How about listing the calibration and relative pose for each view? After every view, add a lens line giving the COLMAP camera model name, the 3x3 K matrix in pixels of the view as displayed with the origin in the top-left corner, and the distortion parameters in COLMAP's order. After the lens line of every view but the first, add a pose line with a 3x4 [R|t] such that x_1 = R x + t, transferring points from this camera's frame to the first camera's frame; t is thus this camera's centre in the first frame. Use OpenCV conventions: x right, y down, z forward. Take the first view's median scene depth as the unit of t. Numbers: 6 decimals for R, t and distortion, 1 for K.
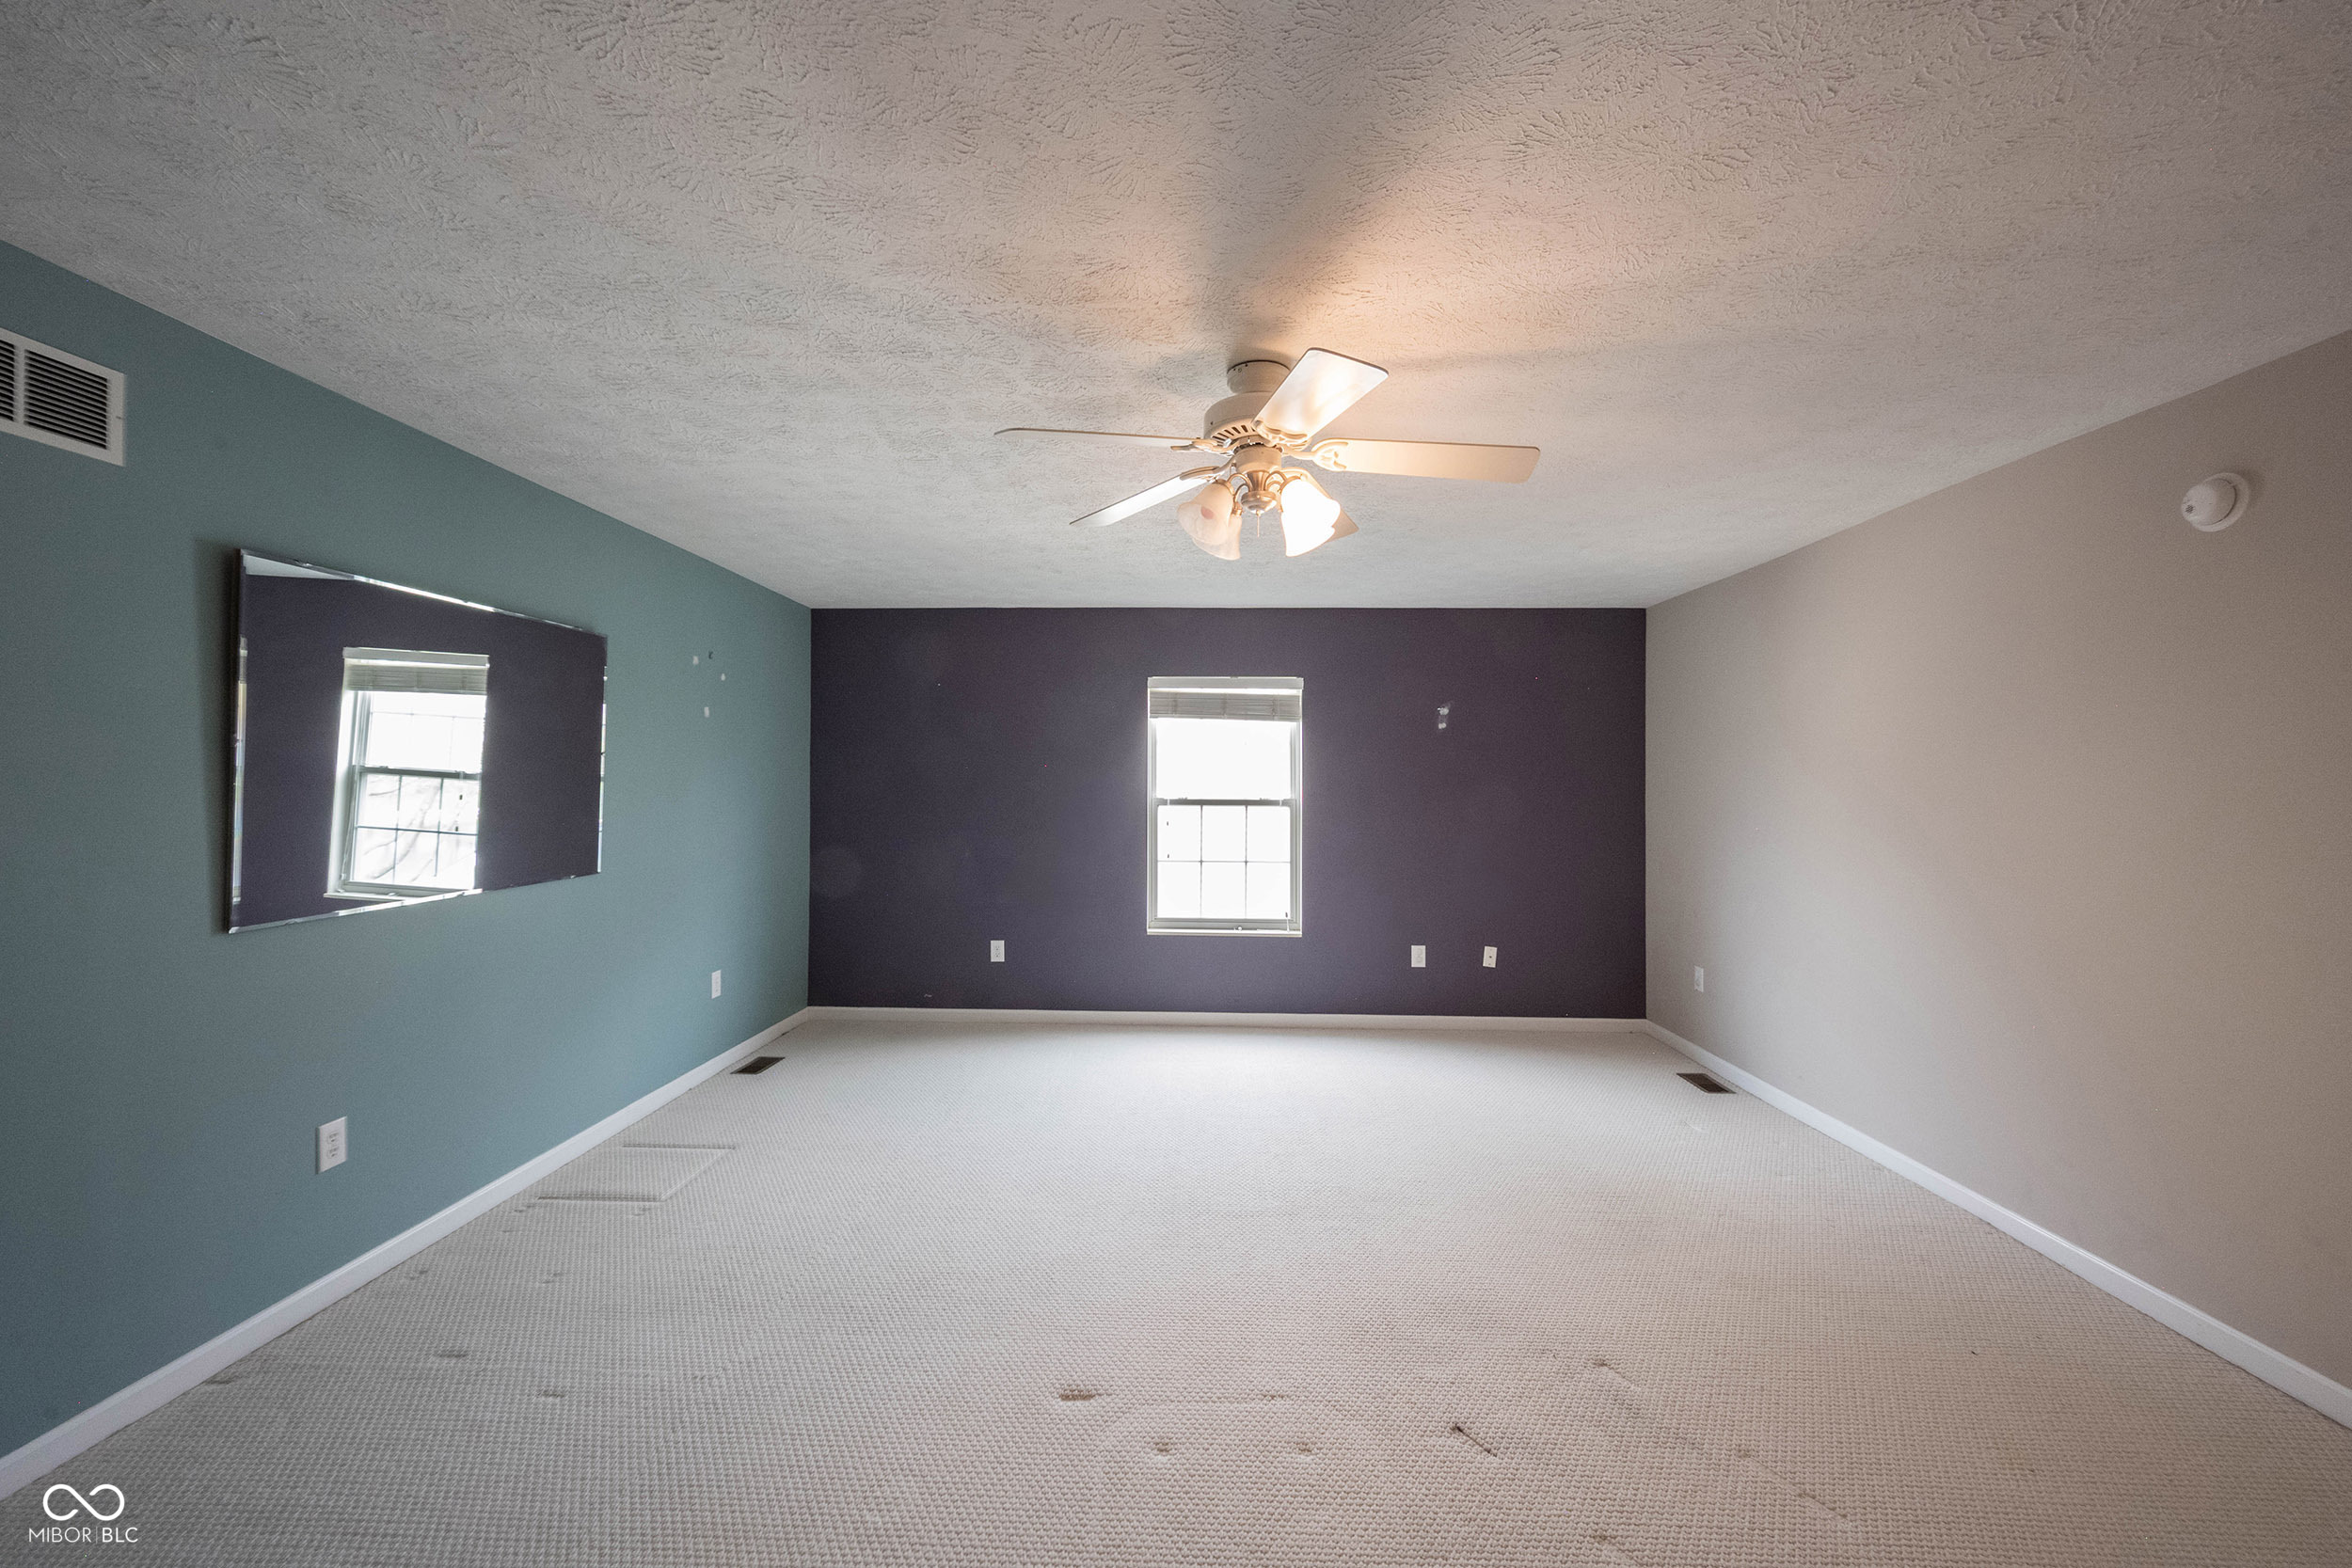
lens RADIAL K [[902.7, 0, 1178.3], [0, 902.7, 783.1], [0, 0, 1]] dist [0.000475, 0.000351]
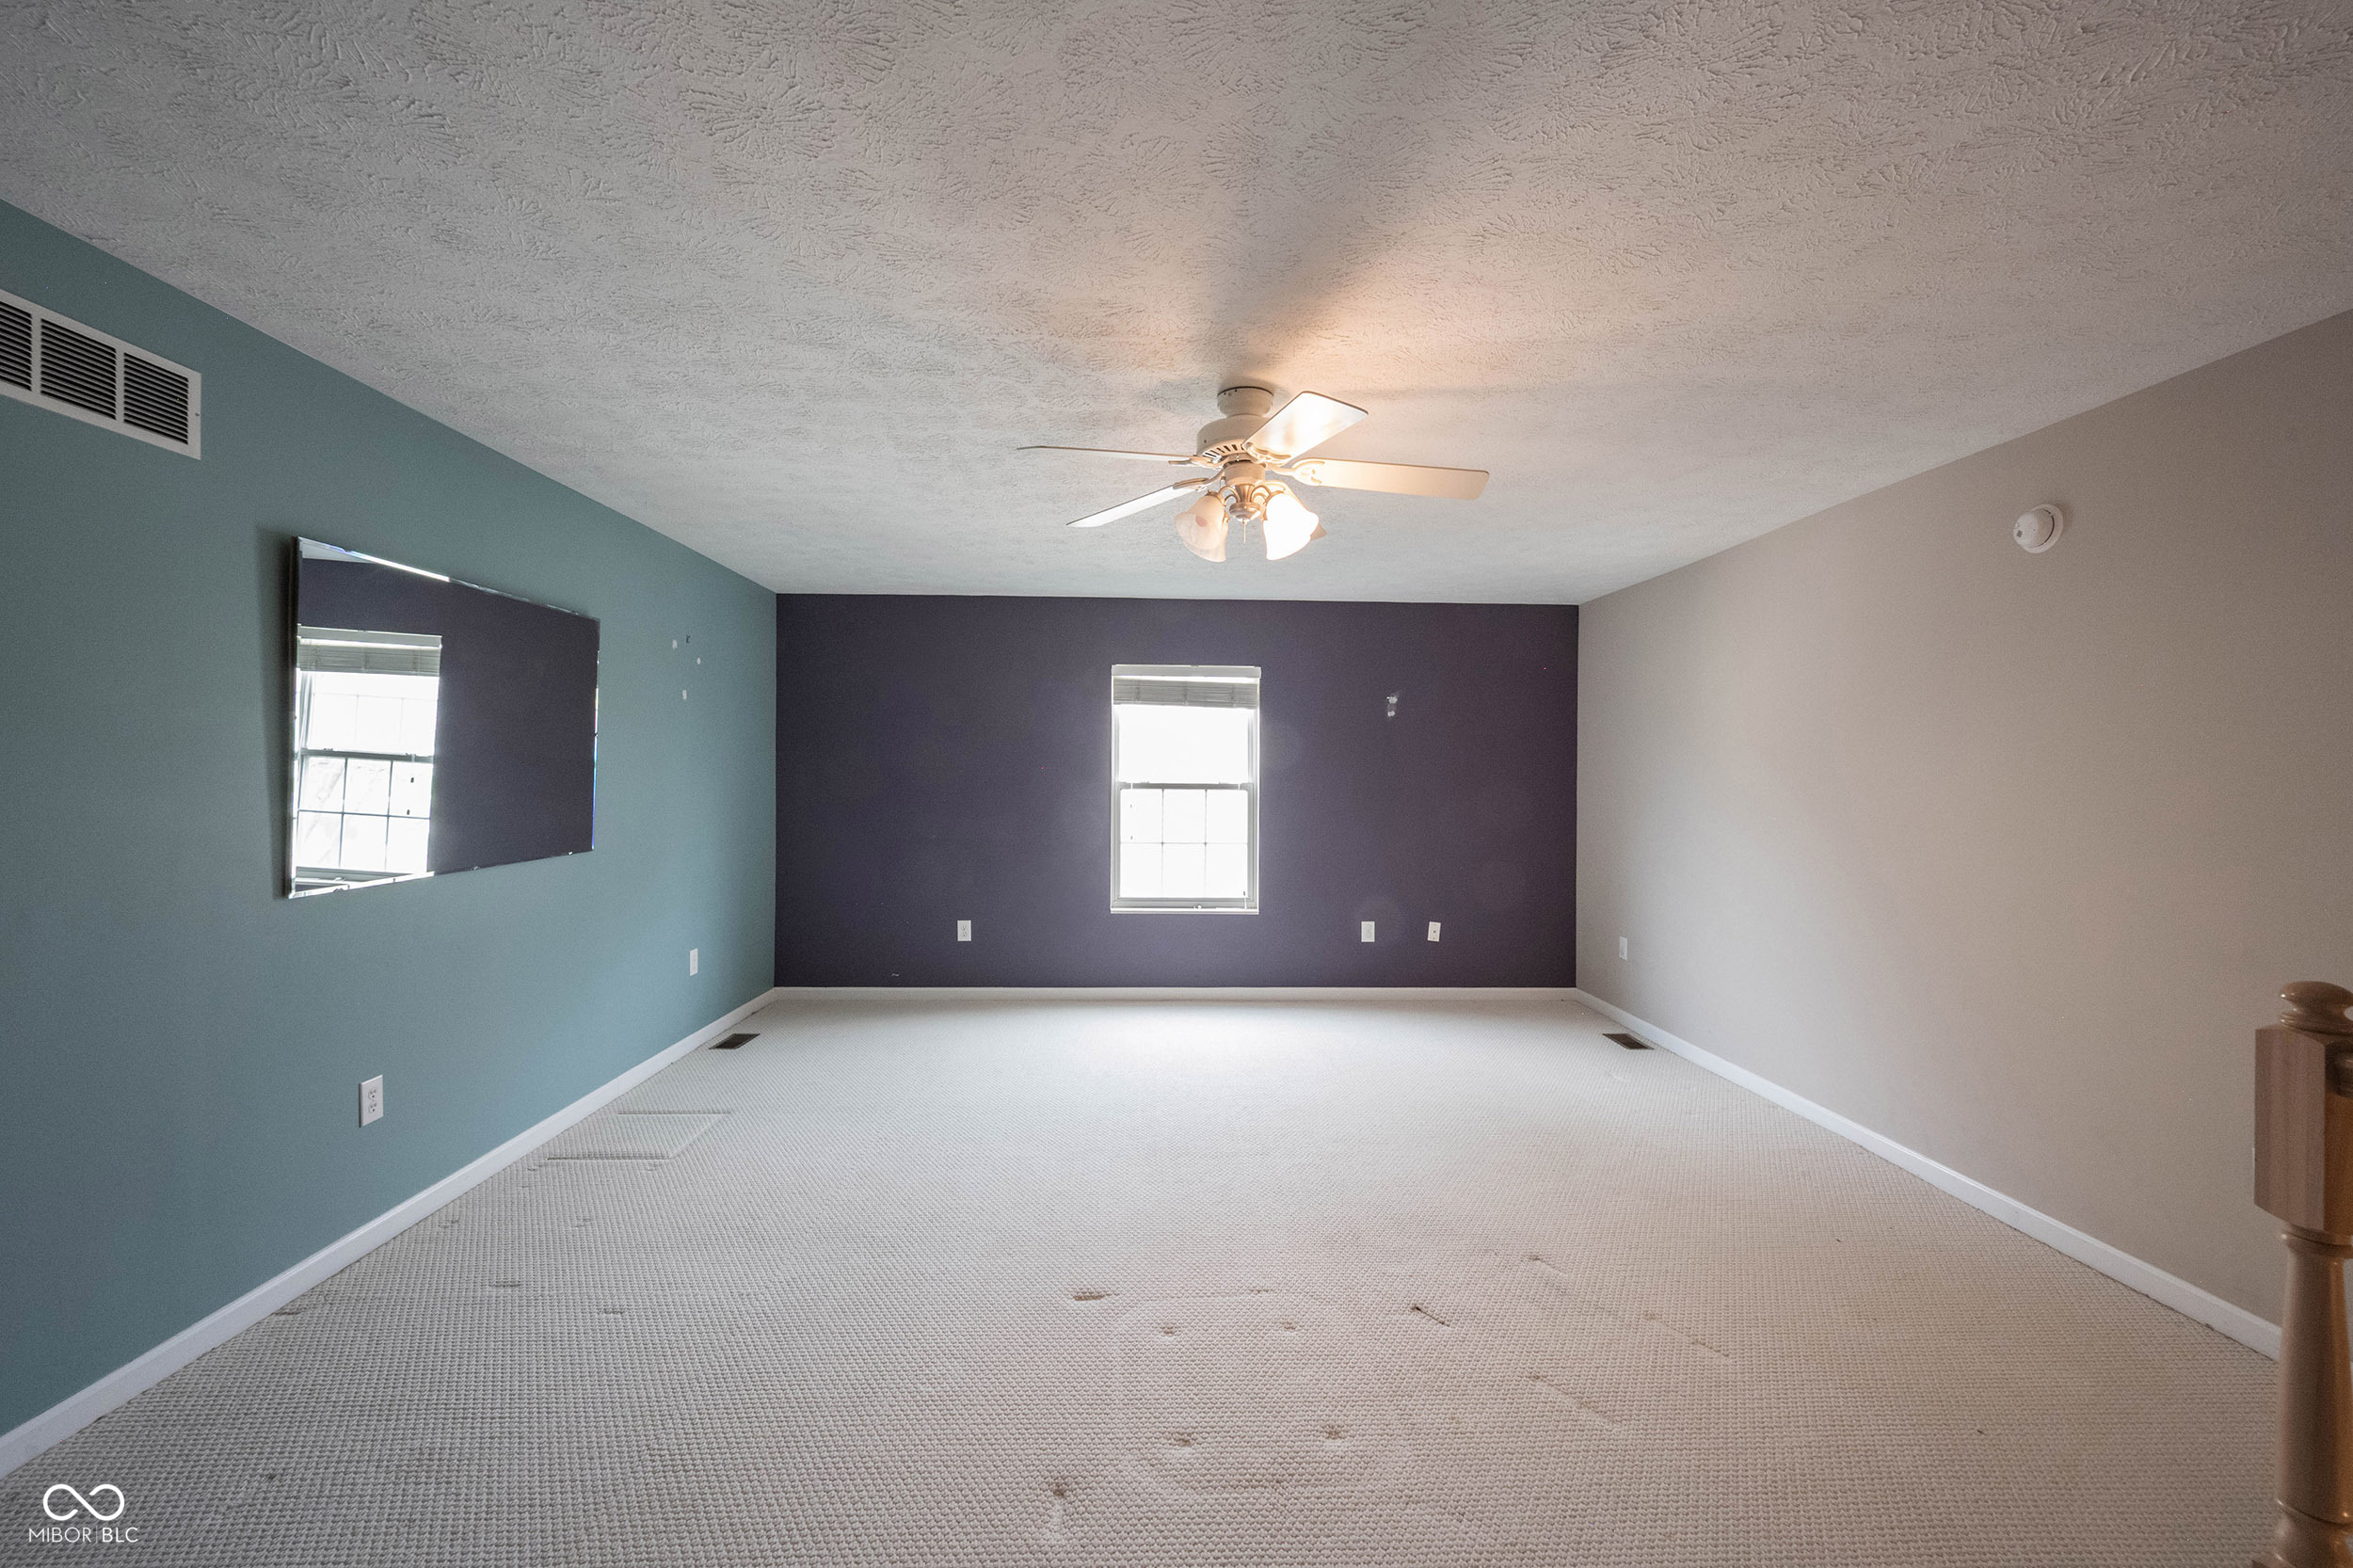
lens RADIAL K [[921.4, 0, 1176.5], [0, 921.4, 784.0], [0, 0, 1]] dist [0.001619, -0.000084]
pose [[0.997785, 0.001483, 0.066498, -0.068366], [-0.002288, 0.999925, 0.012030, 0.014195], [-0.066475, -0.012156, 0.997714, -0.138740]]
